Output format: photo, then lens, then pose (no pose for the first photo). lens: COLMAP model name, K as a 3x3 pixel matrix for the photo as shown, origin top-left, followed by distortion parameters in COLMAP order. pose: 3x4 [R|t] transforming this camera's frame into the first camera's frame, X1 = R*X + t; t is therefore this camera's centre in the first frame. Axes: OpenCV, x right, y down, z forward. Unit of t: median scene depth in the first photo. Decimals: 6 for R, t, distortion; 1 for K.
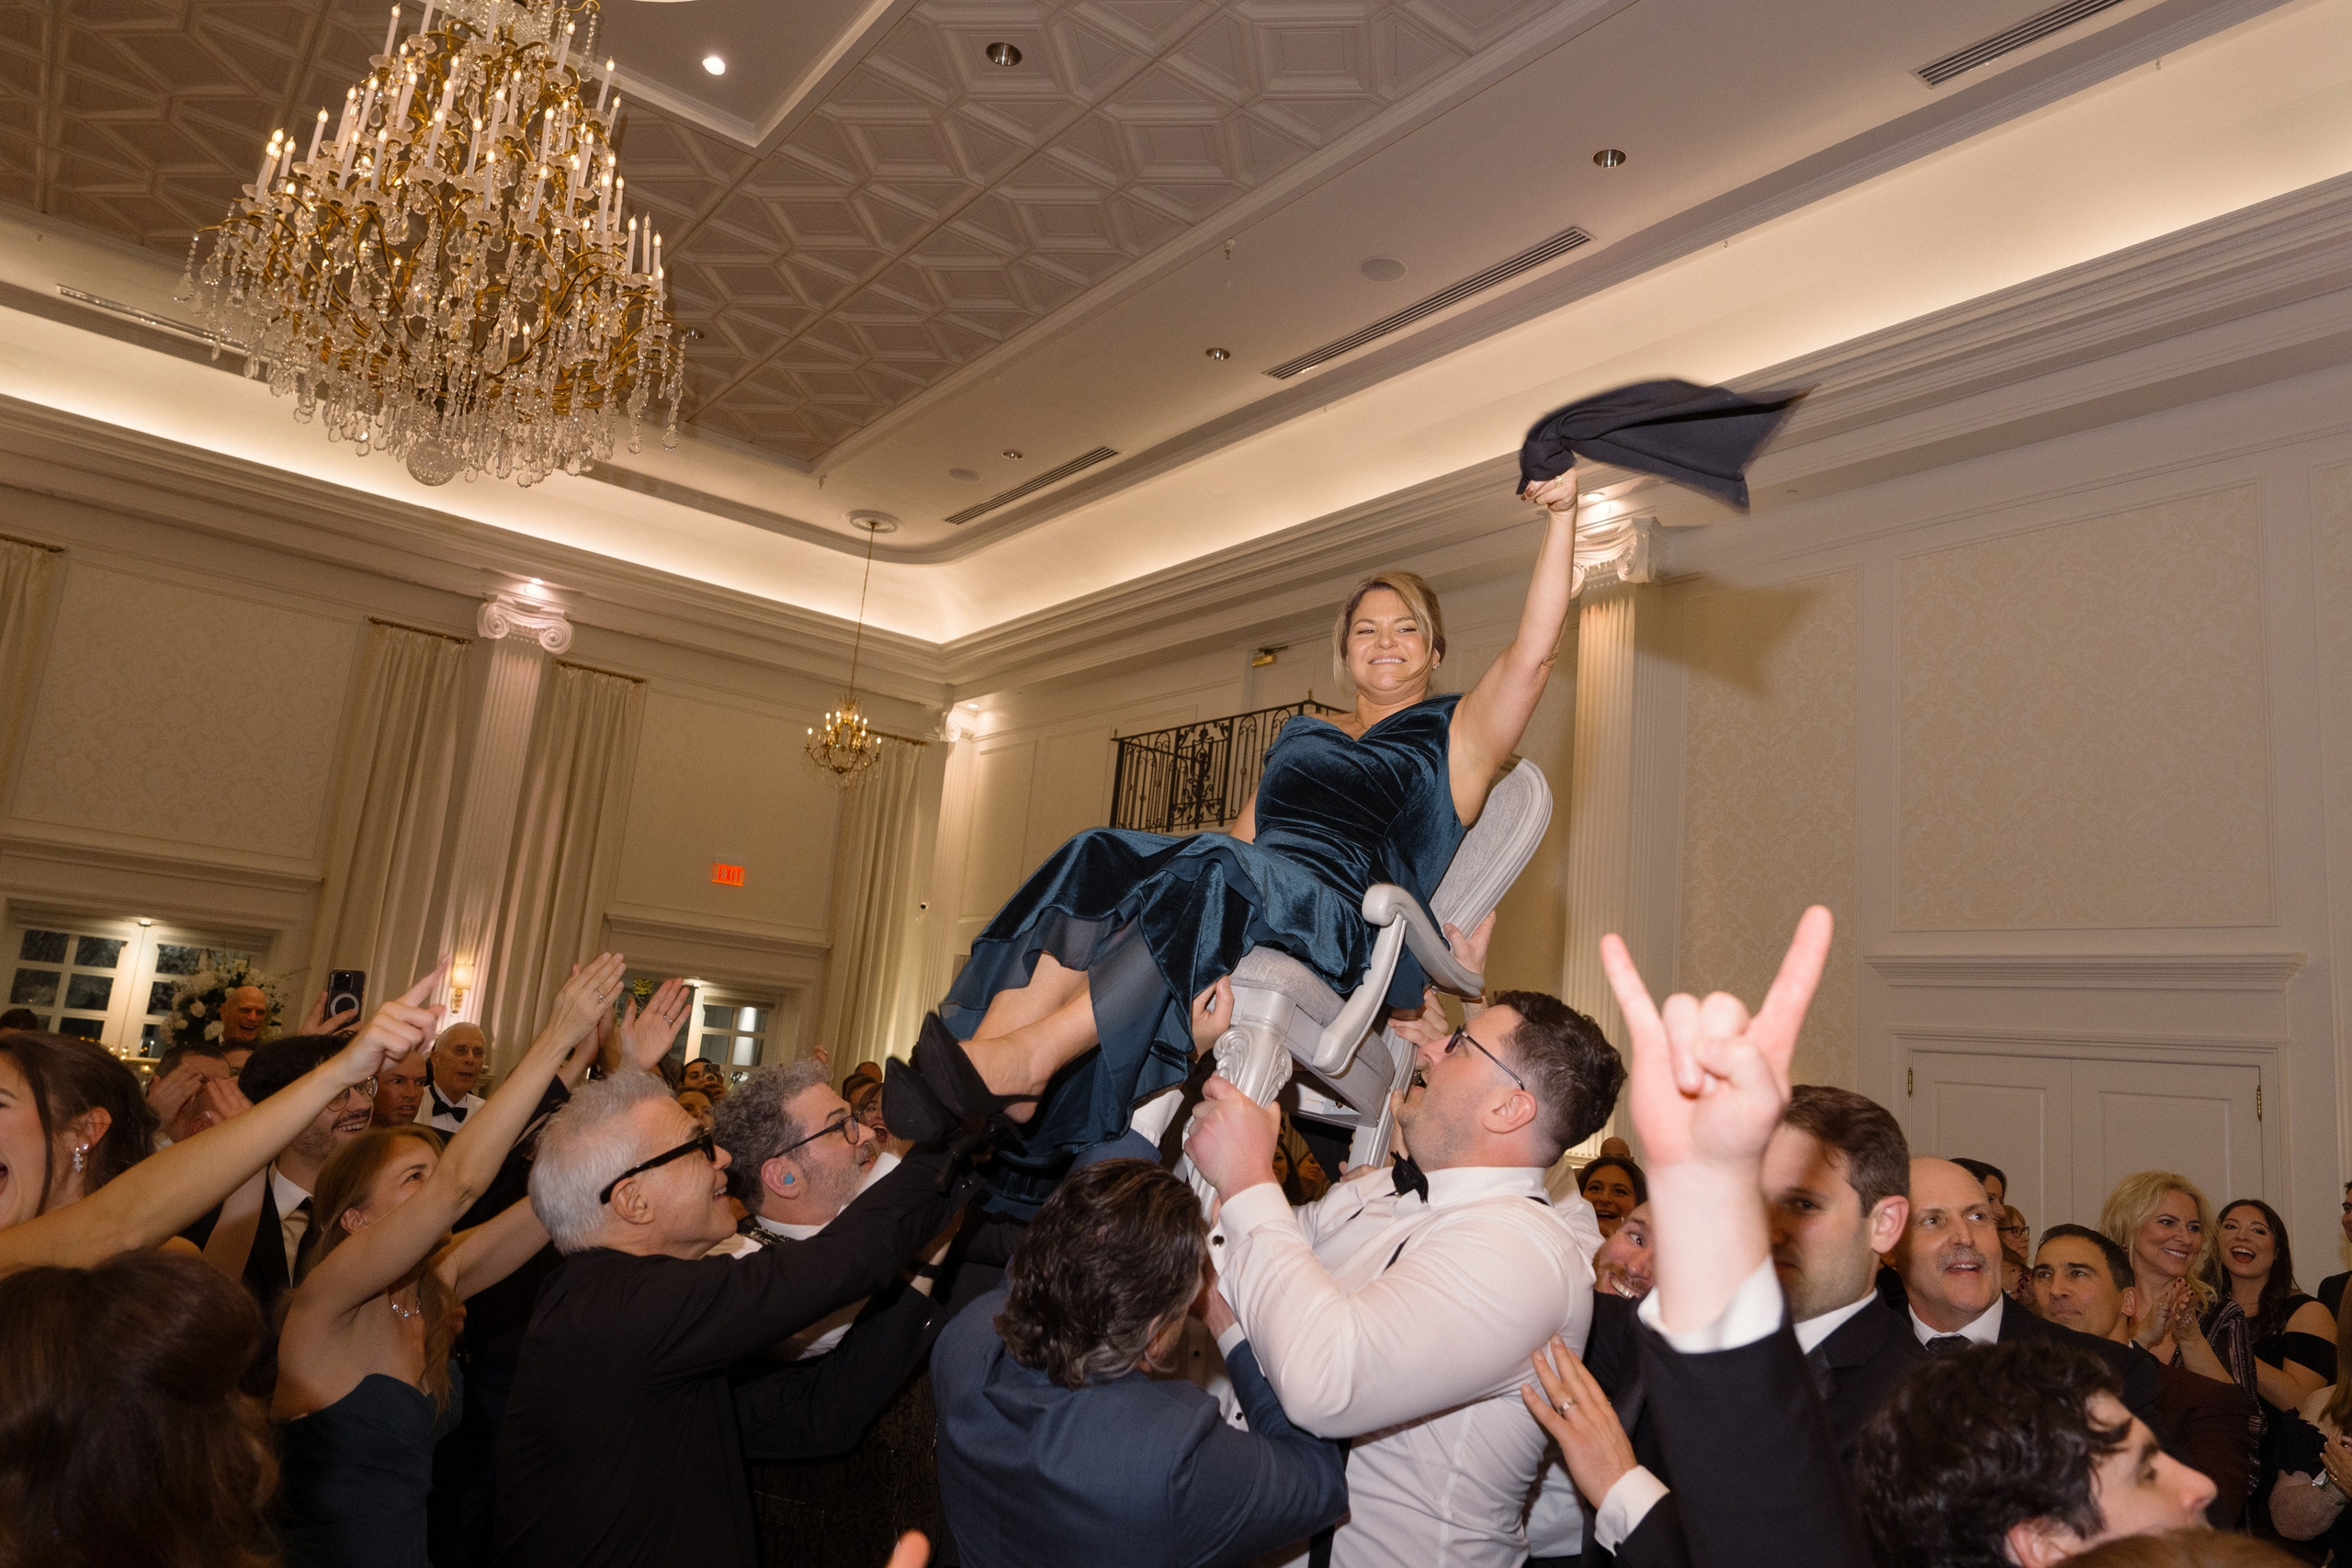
lens RADIAL K [[1574.3, 0, 1179.3], [0, 1574.3, 782.6], [0, 0, 1]] dist [-0.014216, 0.017011]
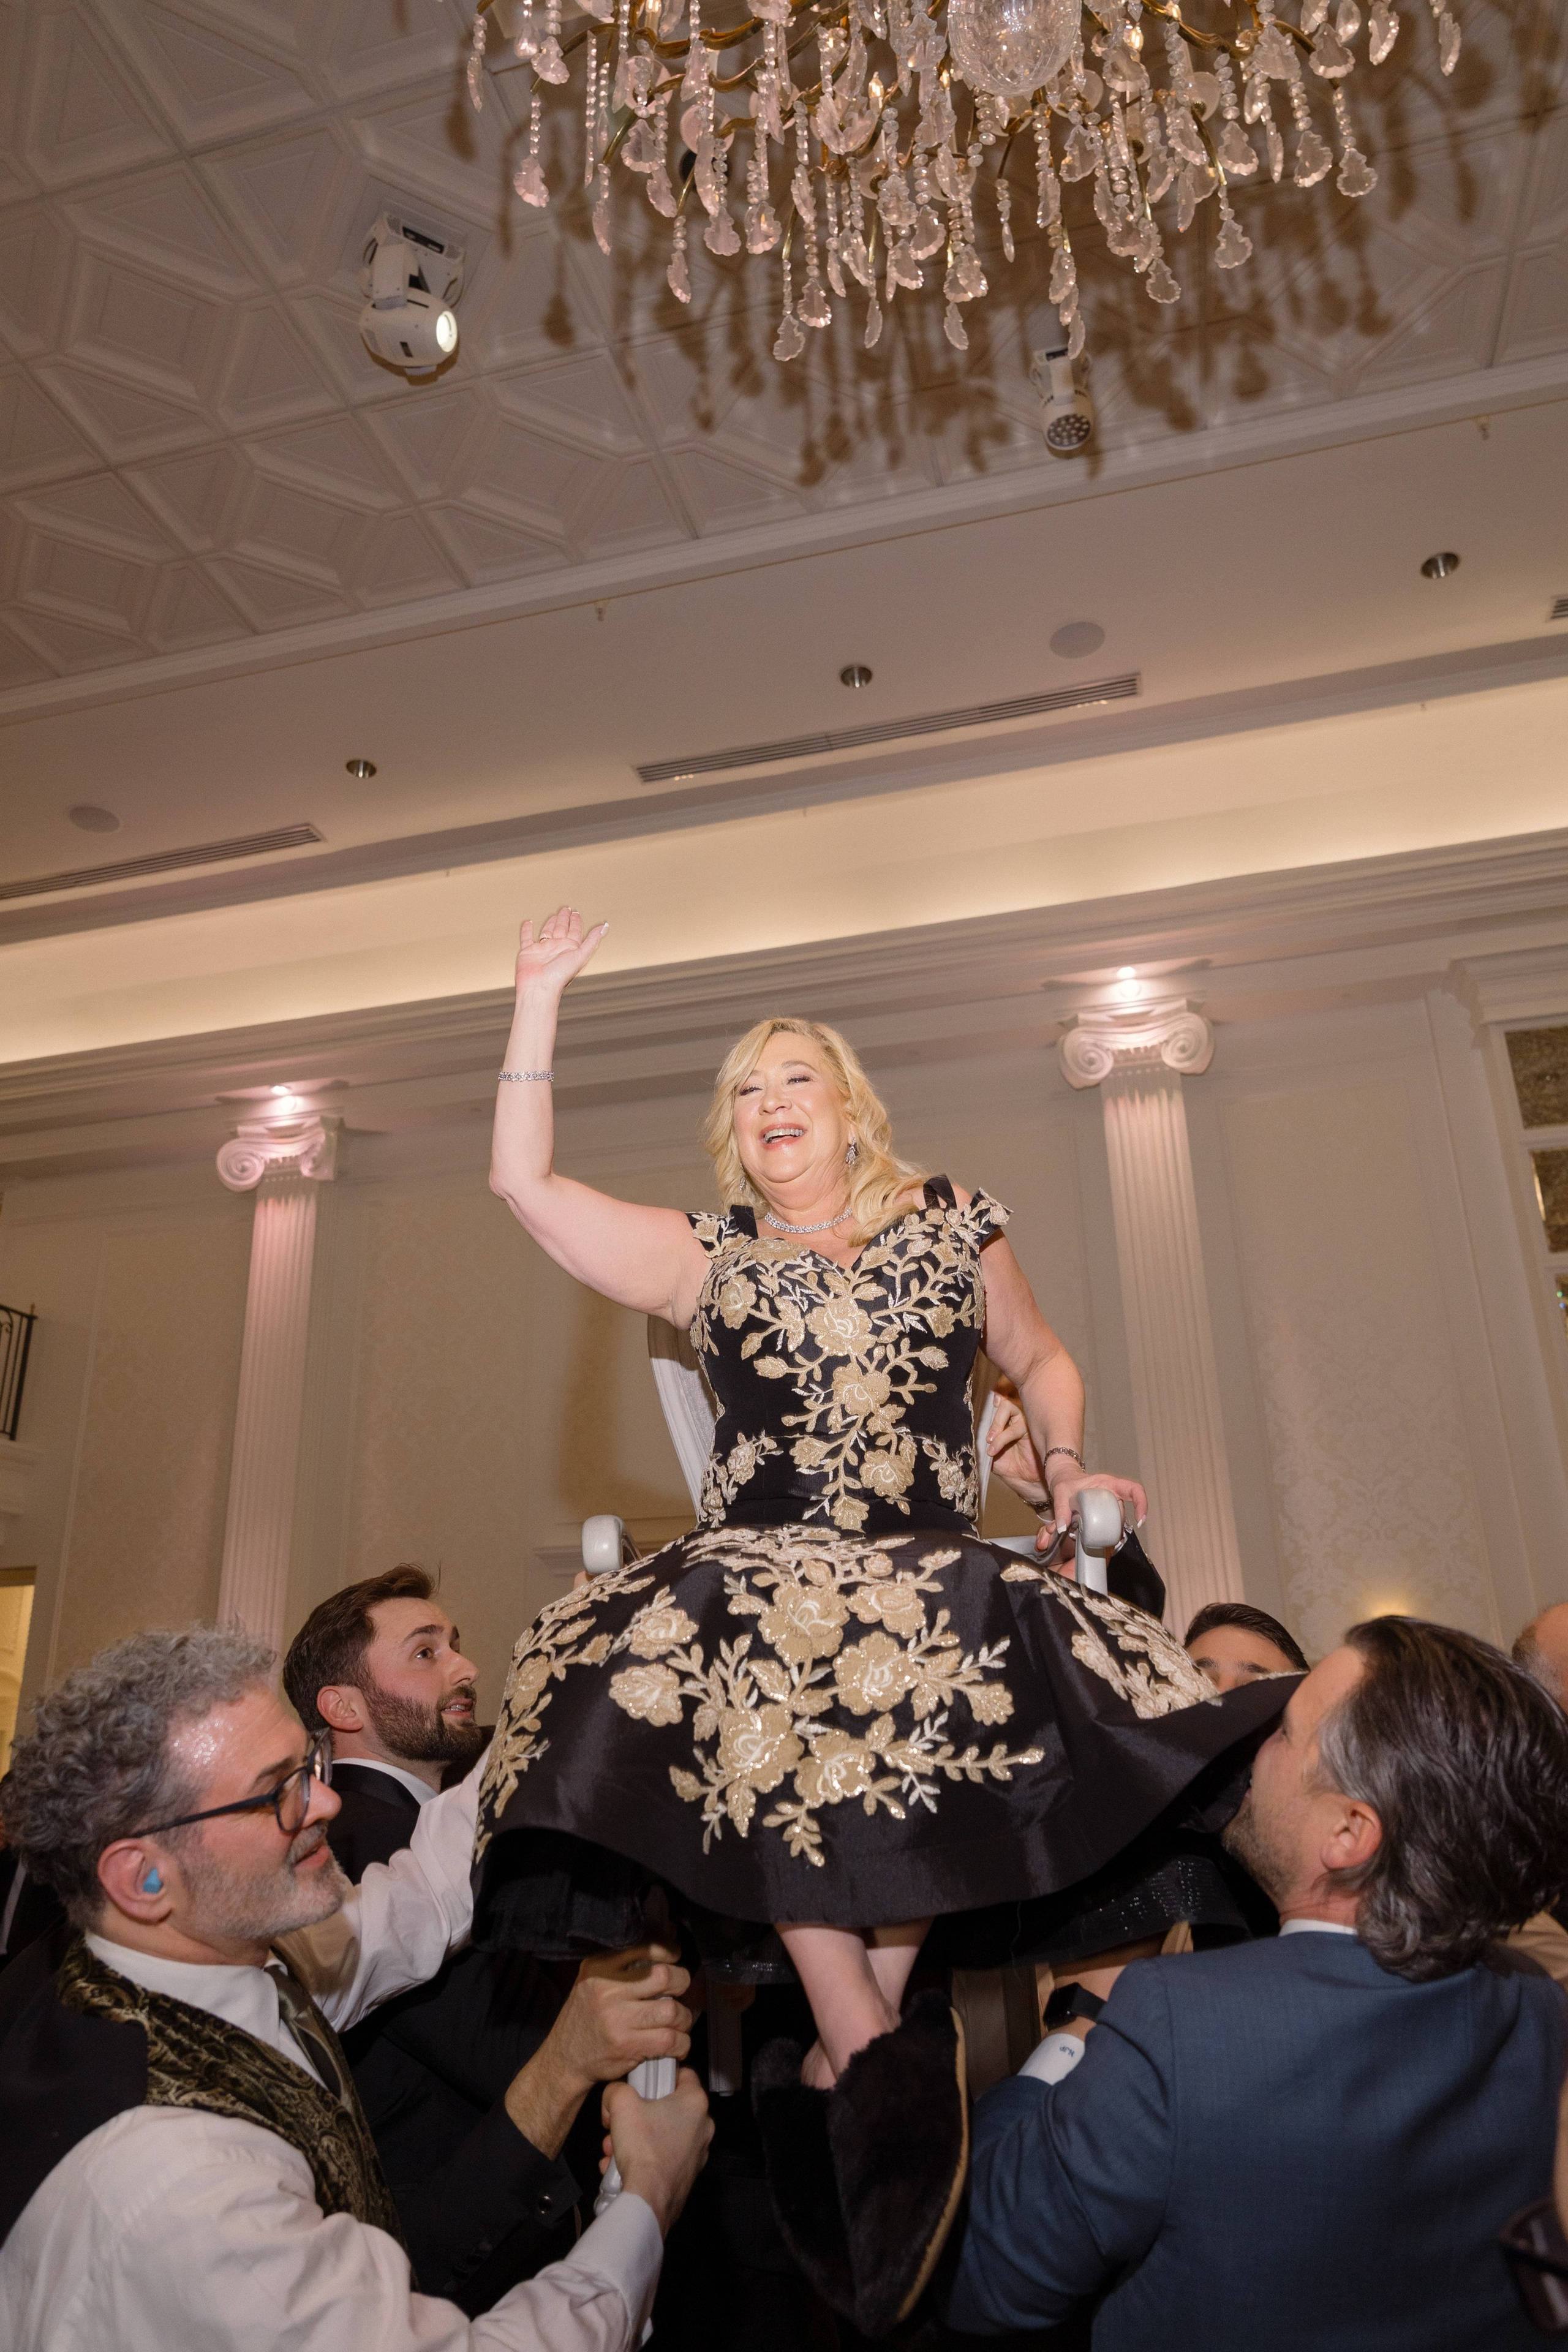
lens RADIAL K [[1574.5, 0, 779.4], [0, 1574.5, 1180.1], [0, 0, 1]] dist [-0.014216, 0.017011]
pose [[0.784412, 0.105029, 0.611283, -0.092532], [-0.017842, 0.988972, -0.147027, 0.015125], [-0.619983, 0.104423, 0.777635, 0.039783]]
